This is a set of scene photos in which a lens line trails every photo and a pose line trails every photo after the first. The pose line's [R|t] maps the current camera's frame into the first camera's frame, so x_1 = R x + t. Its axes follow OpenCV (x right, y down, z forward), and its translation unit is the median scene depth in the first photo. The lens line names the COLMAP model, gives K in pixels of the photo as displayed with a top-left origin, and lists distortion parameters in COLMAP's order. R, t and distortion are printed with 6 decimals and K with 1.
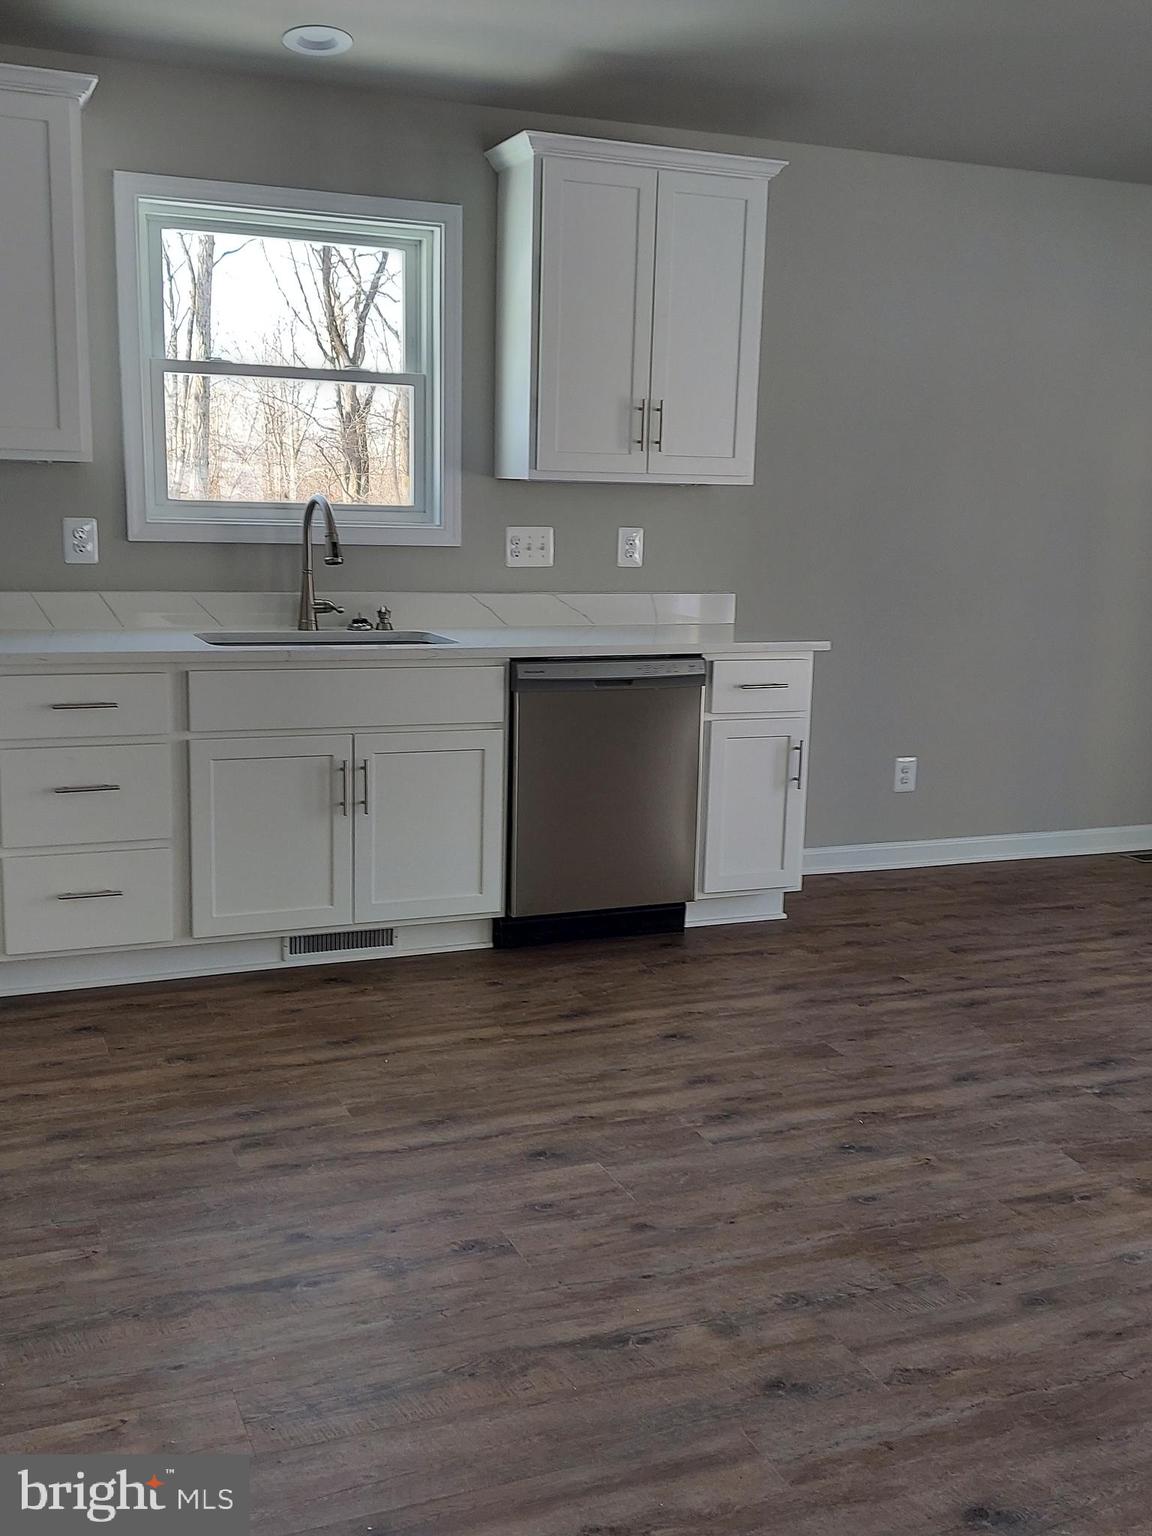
lens RADIAL K [[1574.4, 0, 591.3], [0, 1574.4, 765.7], [0, 0, 1]] dist [0.076194, 0.000000]
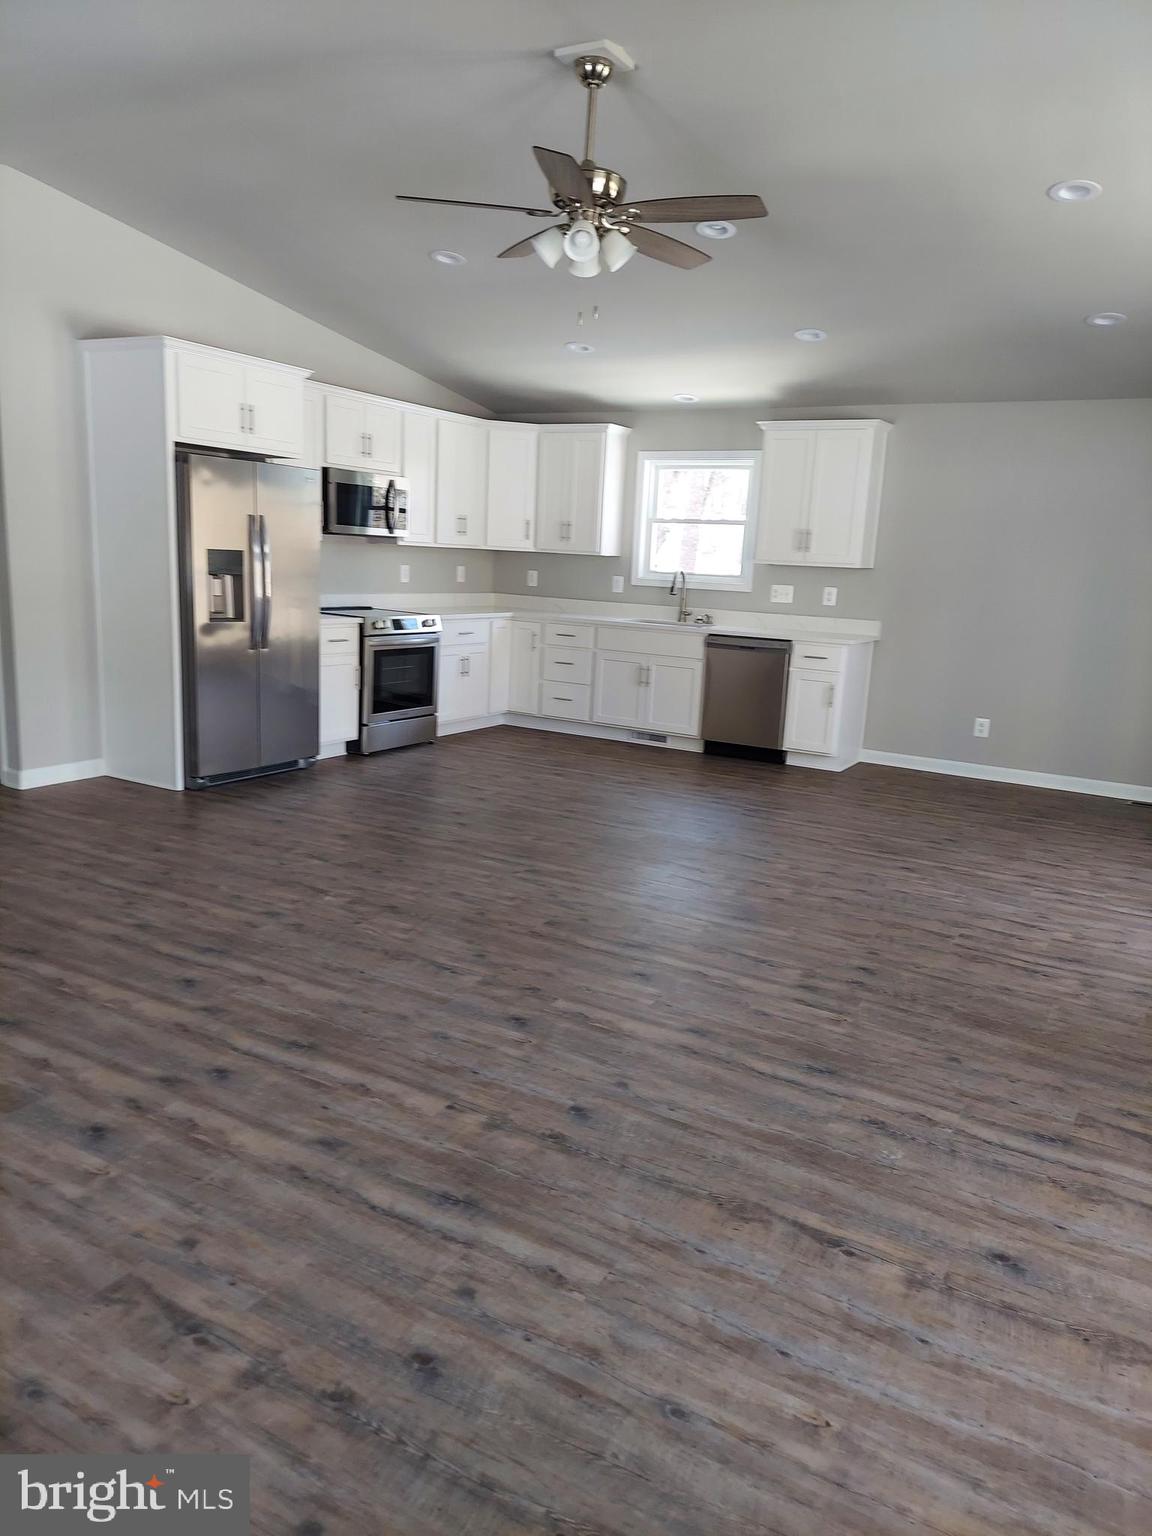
lens RADIAL K [[1097.6, 0, 578.7], [0, 1097.6, 758.7], [0, 0, 1]] dist [0.099438, -0.104290]
pose [[0.598118, 0.150238, -0.787199, 1.264820], [-0.172616, 0.983366, 0.056523, 0.065625], [0.782597, 0.102076, 0.614103, -0.219678]]
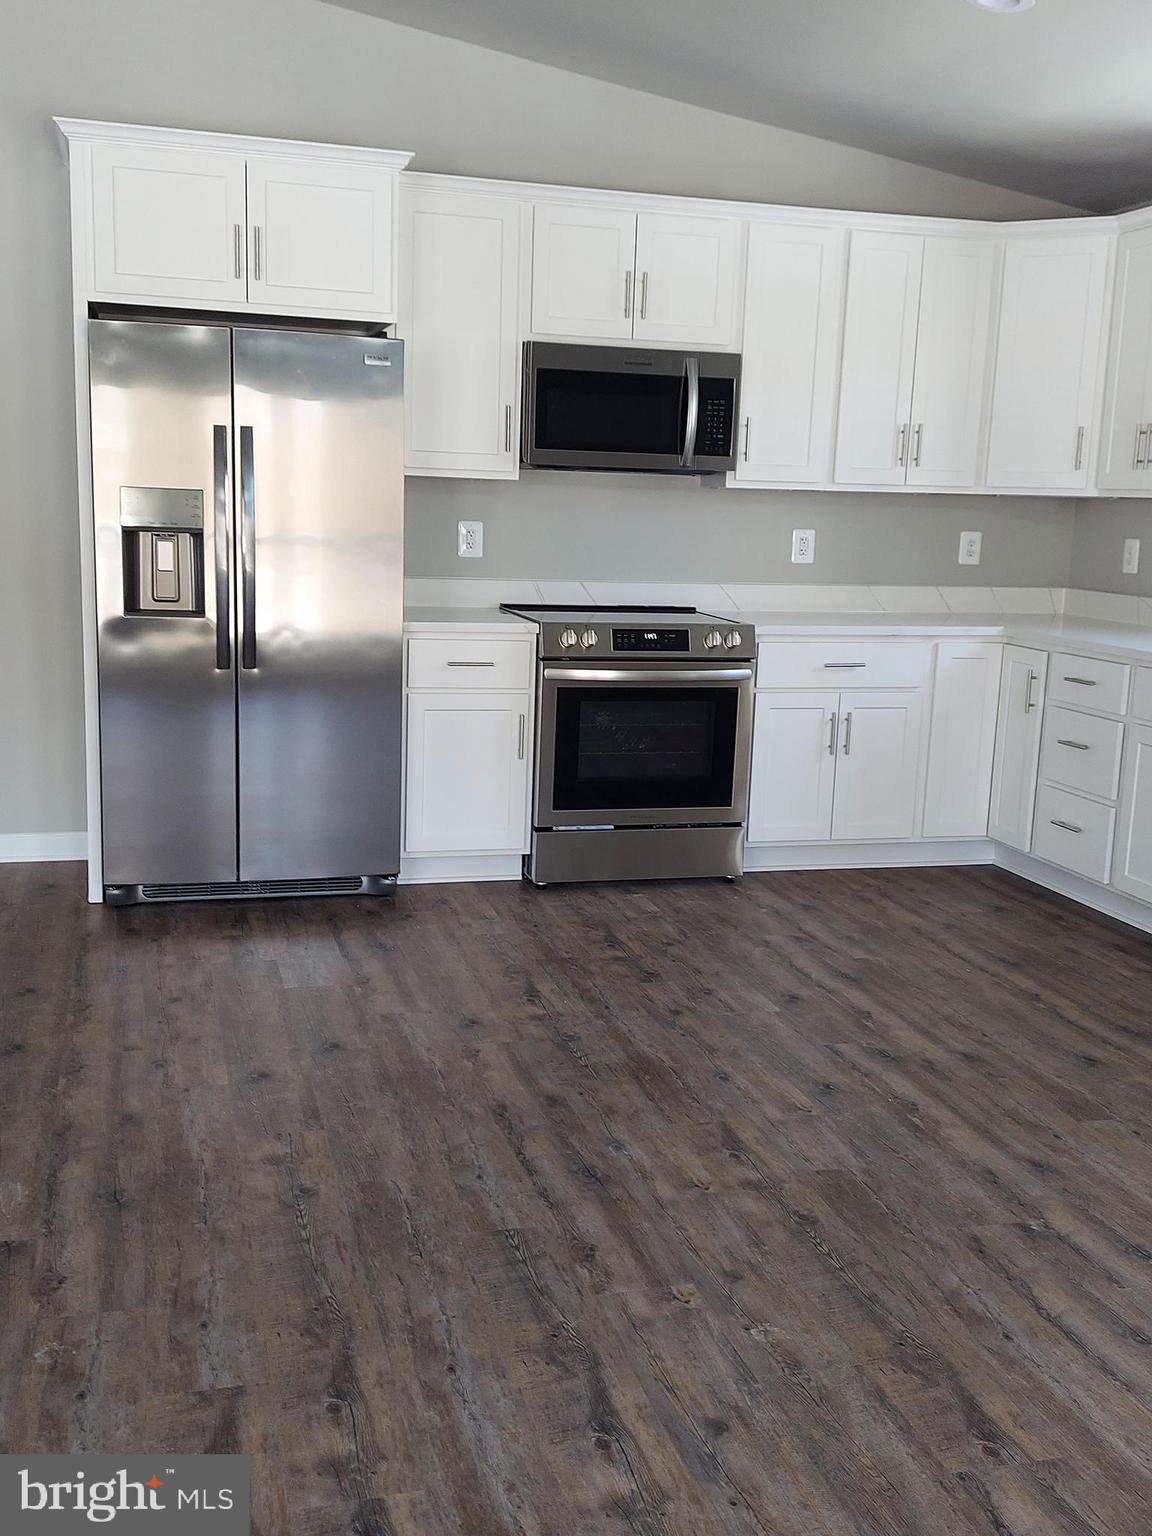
lens RADIAL K [[1563.9, 0, 576.3], [0, 1563.9, 760.0], [0, 0, 1]] dist [0.082458, 0.000000]
pose [[-0.130203, 0.136253, -0.982081, 0.943459], [-0.209828, 0.964291, 0.161603, -0.090693], [0.969030, 0.227109, -0.096964, 0.680105]]
